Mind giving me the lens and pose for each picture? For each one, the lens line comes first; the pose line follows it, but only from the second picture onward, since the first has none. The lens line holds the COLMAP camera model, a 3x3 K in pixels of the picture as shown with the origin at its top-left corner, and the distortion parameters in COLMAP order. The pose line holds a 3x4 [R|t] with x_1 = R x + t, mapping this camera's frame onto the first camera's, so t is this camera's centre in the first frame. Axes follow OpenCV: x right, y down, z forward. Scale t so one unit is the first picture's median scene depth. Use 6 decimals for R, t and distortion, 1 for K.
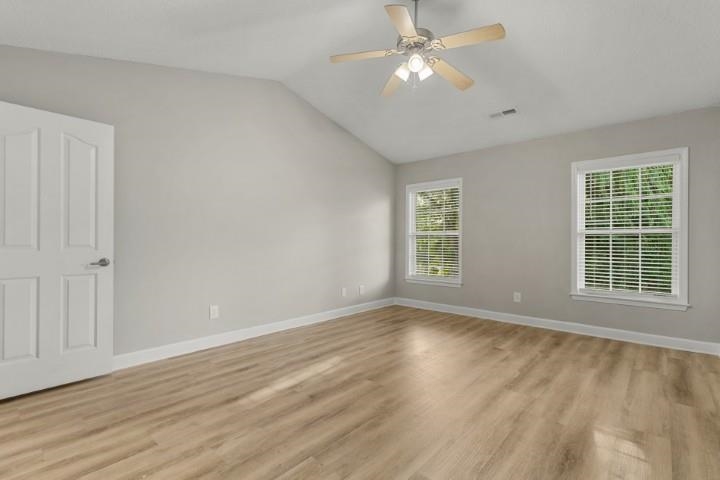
lens RADIAL K [[325.7, 0, 362.4], [0, 325.7, 238.5], [0, 0, 1]] dist [0.004152, 0.000620]
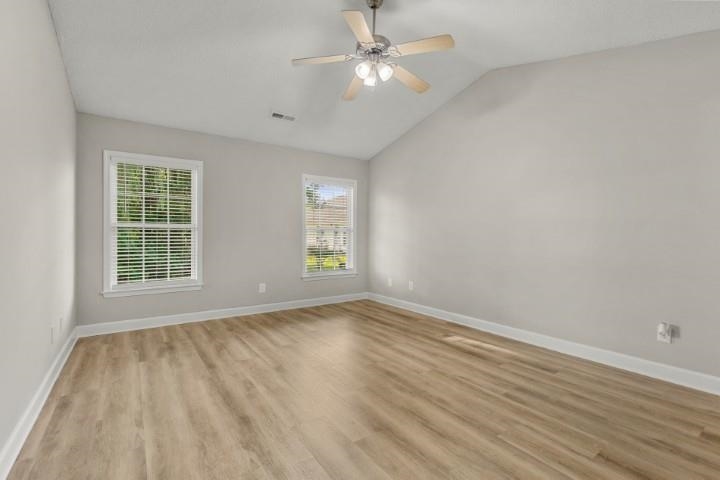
lens RADIAL K [[326.9, 0, 359.6], [0, 326.9, 231.4], [0, 0, 1]] dist [0.002667, -0.000137]
pose [[0.242239, 0.011928, 0.970143, -0.639716], [-0.009670, 0.999904, -0.009880, 0.002823], [-0.970168, -0.006988, 0.242331, 0.570643]]
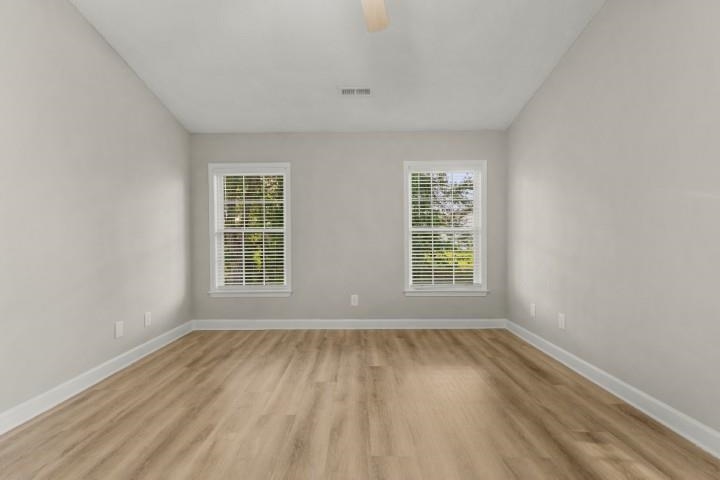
lens RADIAL K [[329.9, 0, 348.9], [0, 329.9, 241.6], [0, 0, 1]] dist [0.010744, 0.000078]
pose [[0.763604, -0.012694, 0.645560, -0.179305], [0.006096, 0.999904, 0.012450, 0.003378], [-0.645656, -0.005571, 0.763608, 0.394407]]
